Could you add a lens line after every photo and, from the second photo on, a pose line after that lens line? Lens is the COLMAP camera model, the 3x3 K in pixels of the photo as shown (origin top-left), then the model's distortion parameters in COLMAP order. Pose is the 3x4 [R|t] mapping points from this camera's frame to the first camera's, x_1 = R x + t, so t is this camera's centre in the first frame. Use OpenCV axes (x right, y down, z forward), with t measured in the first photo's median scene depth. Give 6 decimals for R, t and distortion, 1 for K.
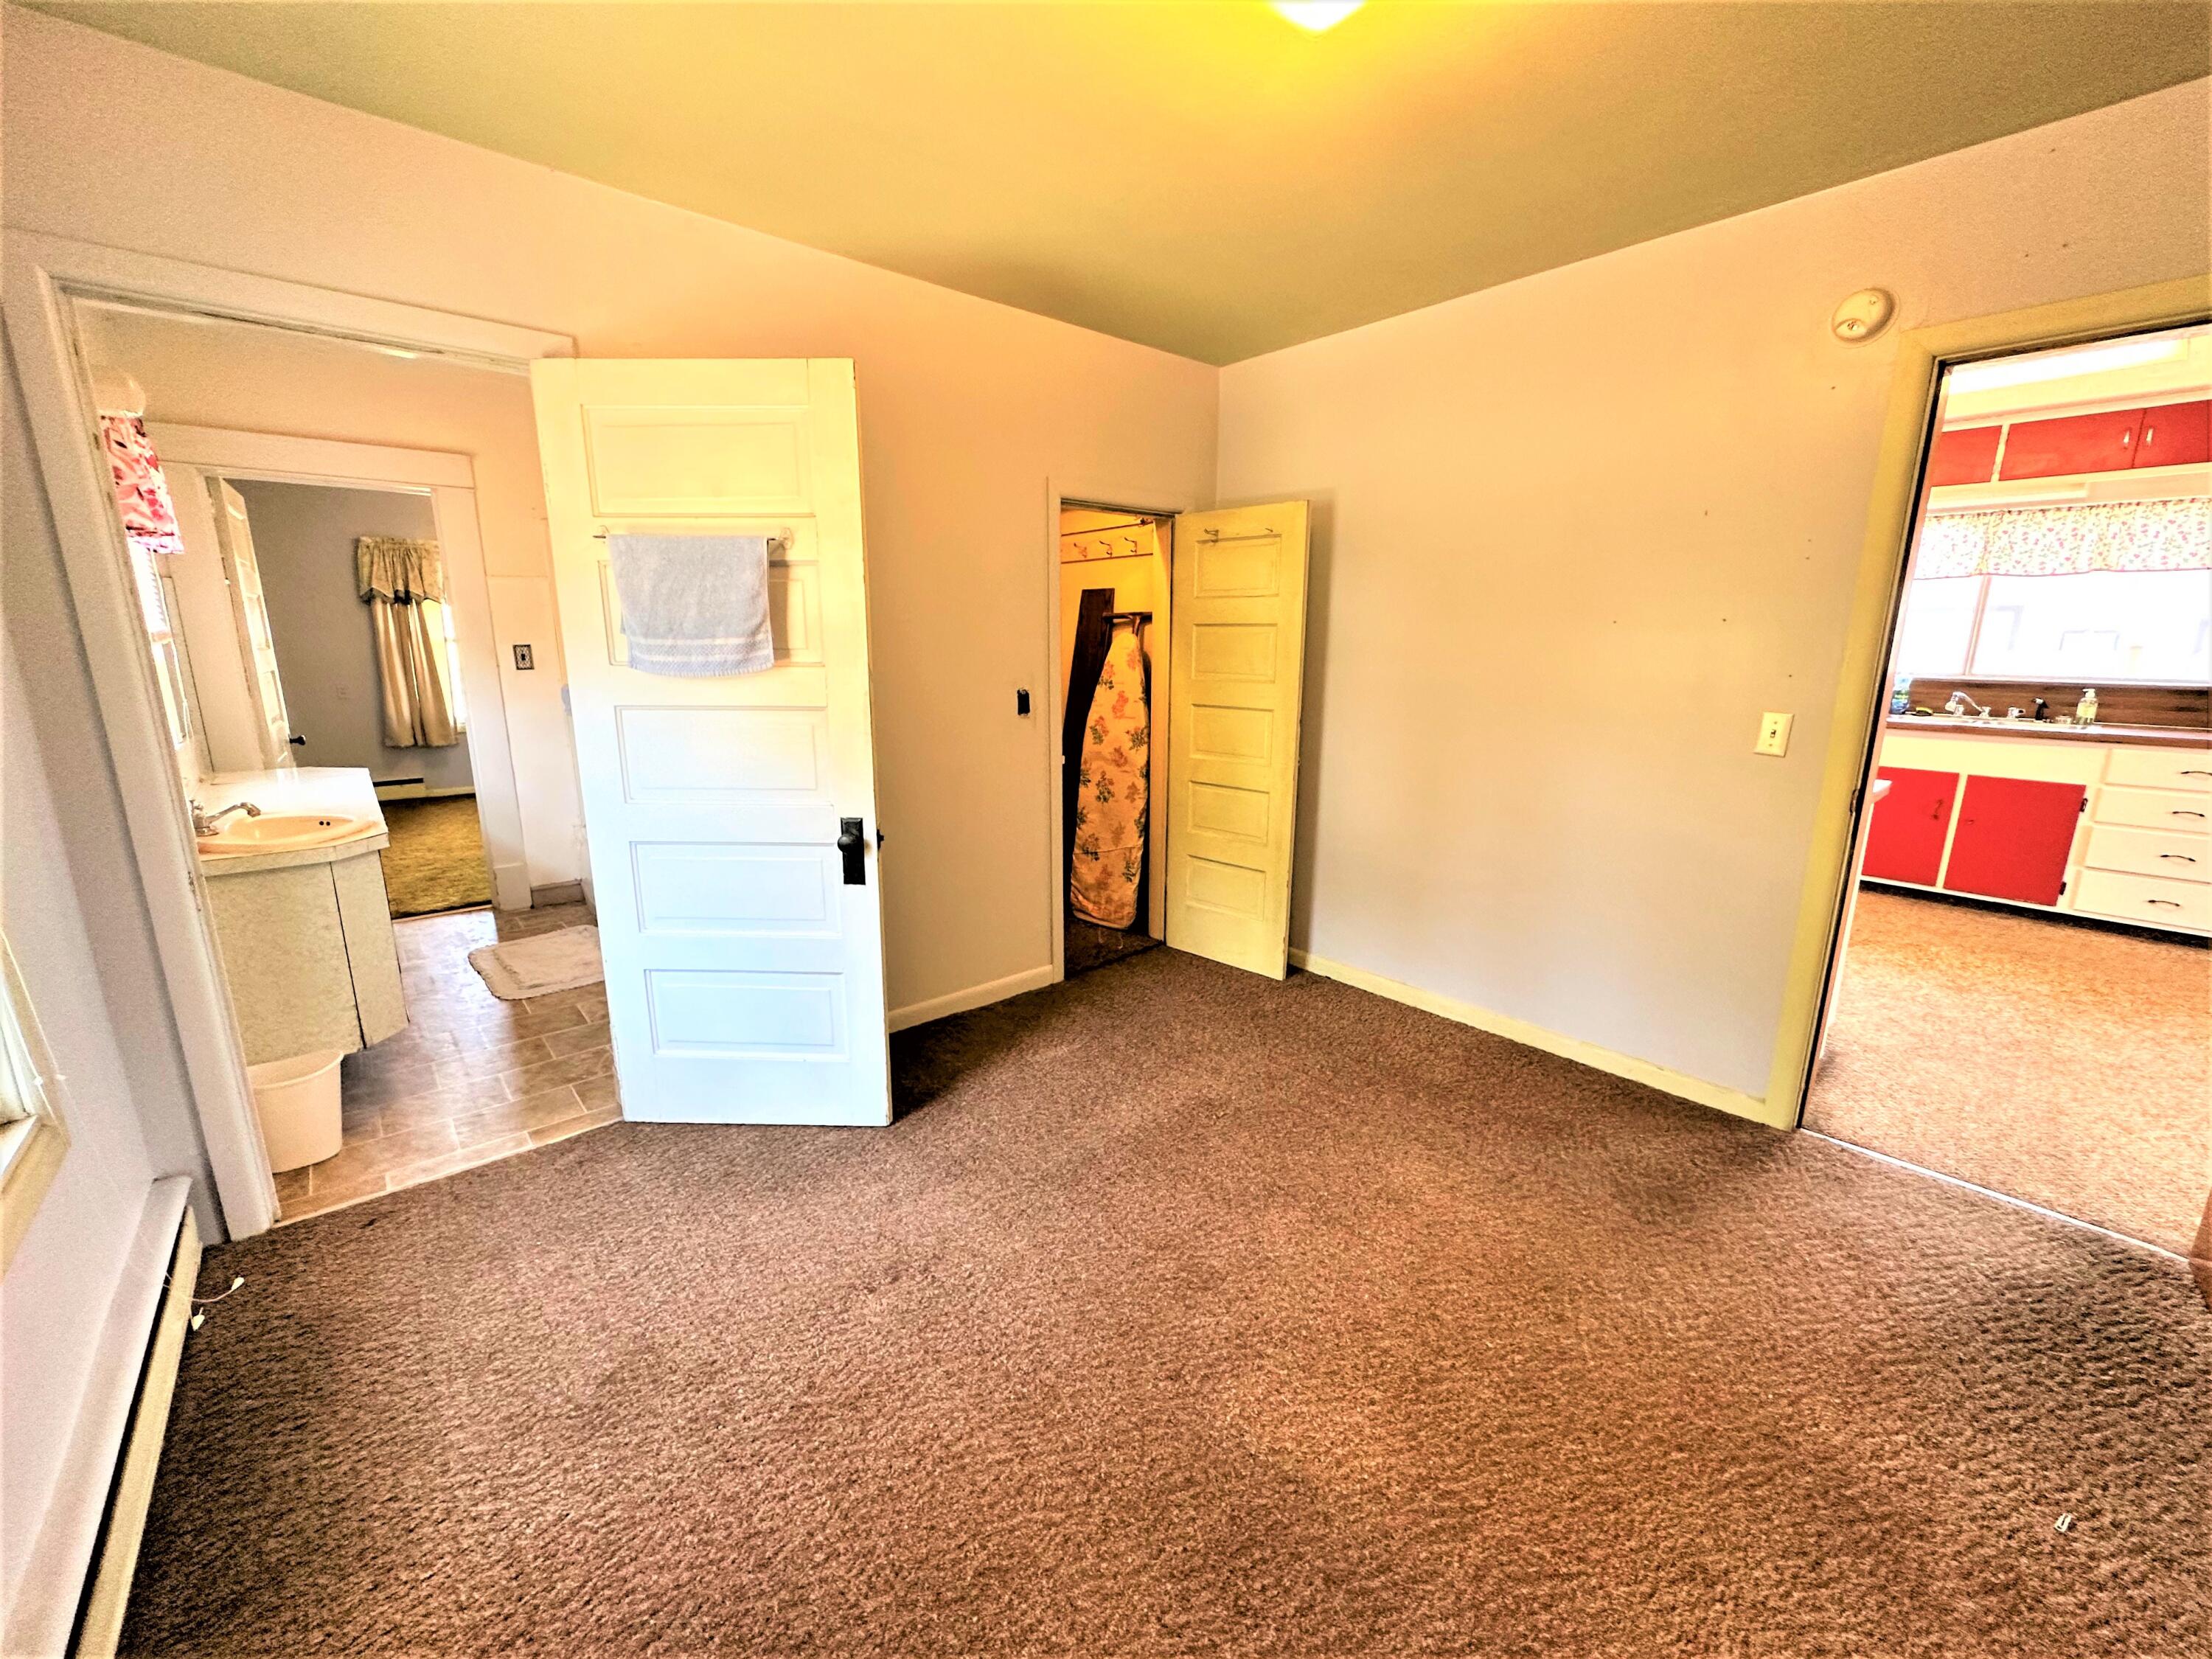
lens RADIAL K [[885.0, 0, 1113.5], [0, 885.0, 825.8], [0, 0, 1]] dist [-0.007135, 0.001639]
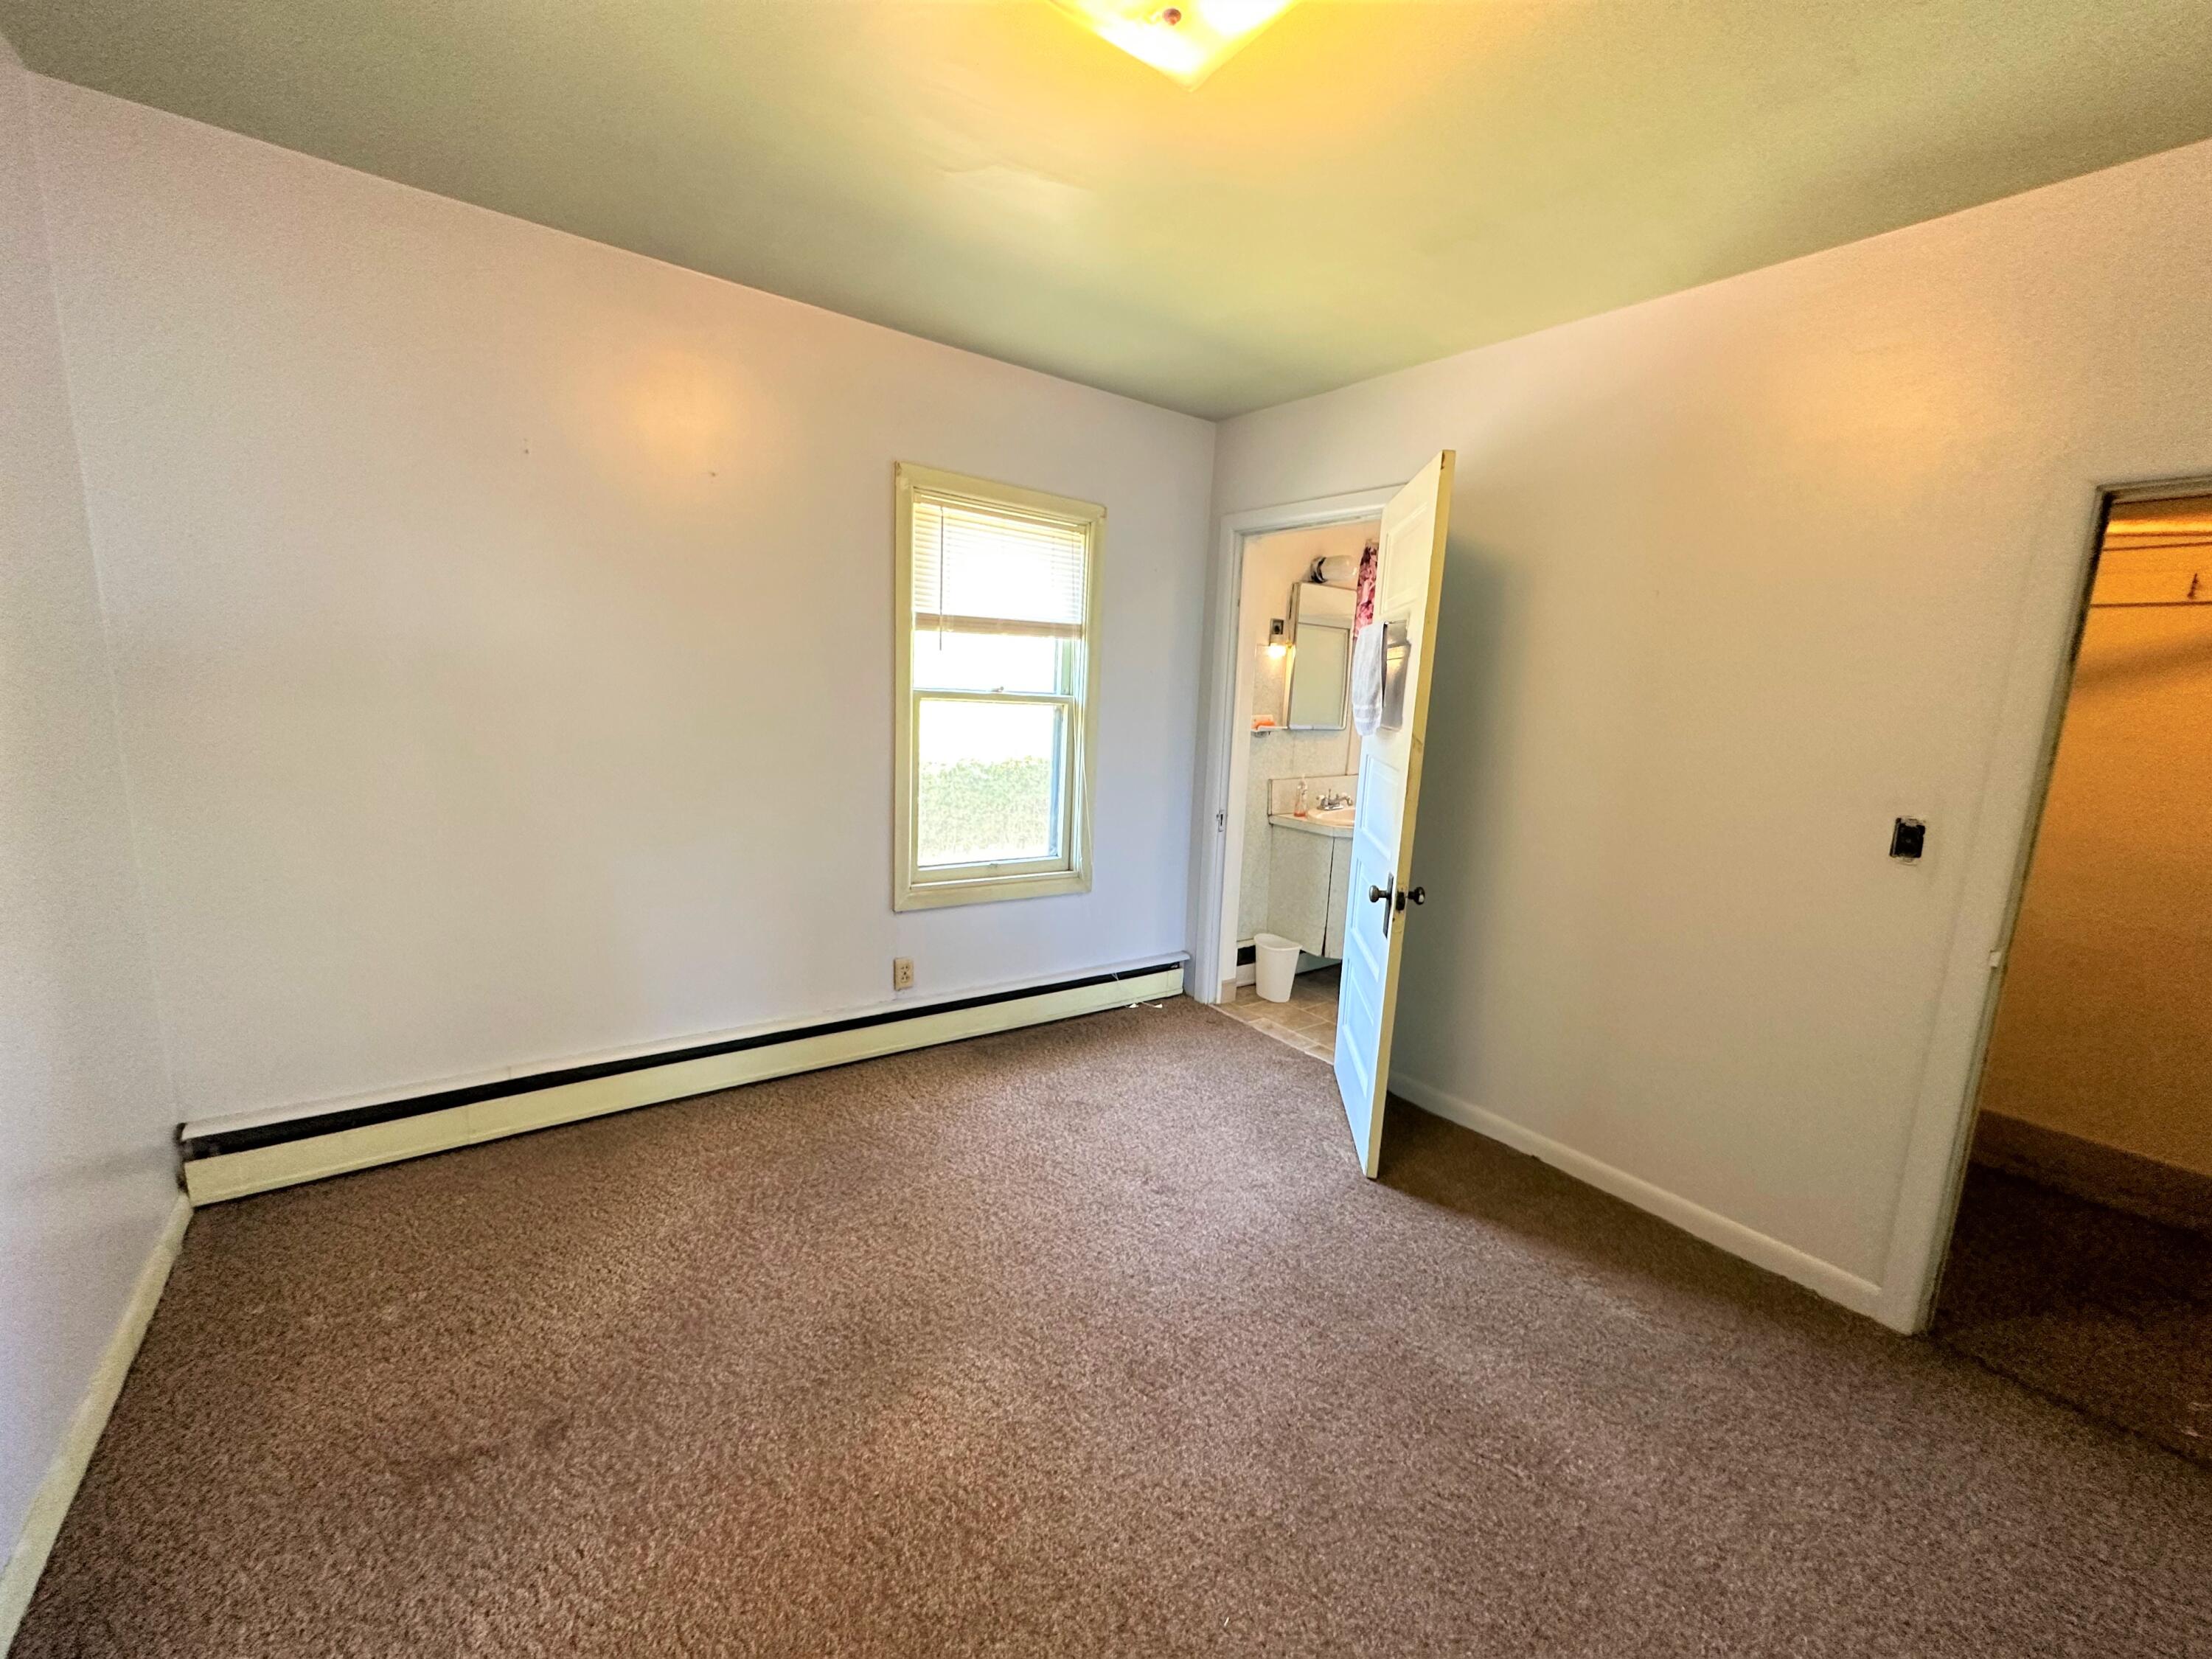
lens RADIAL K [[885.0, 0, 1102.6], [0, 885.0, 827.2], [0, 0, 1]] dist [-0.007135, 0.001639]
pose [[-0.097912, 0.155720, -0.982937, 0.460290], [-0.252528, 0.951469, 0.175889, -0.095835], [0.962623, 0.265440, -0.053836, 0.417803]]
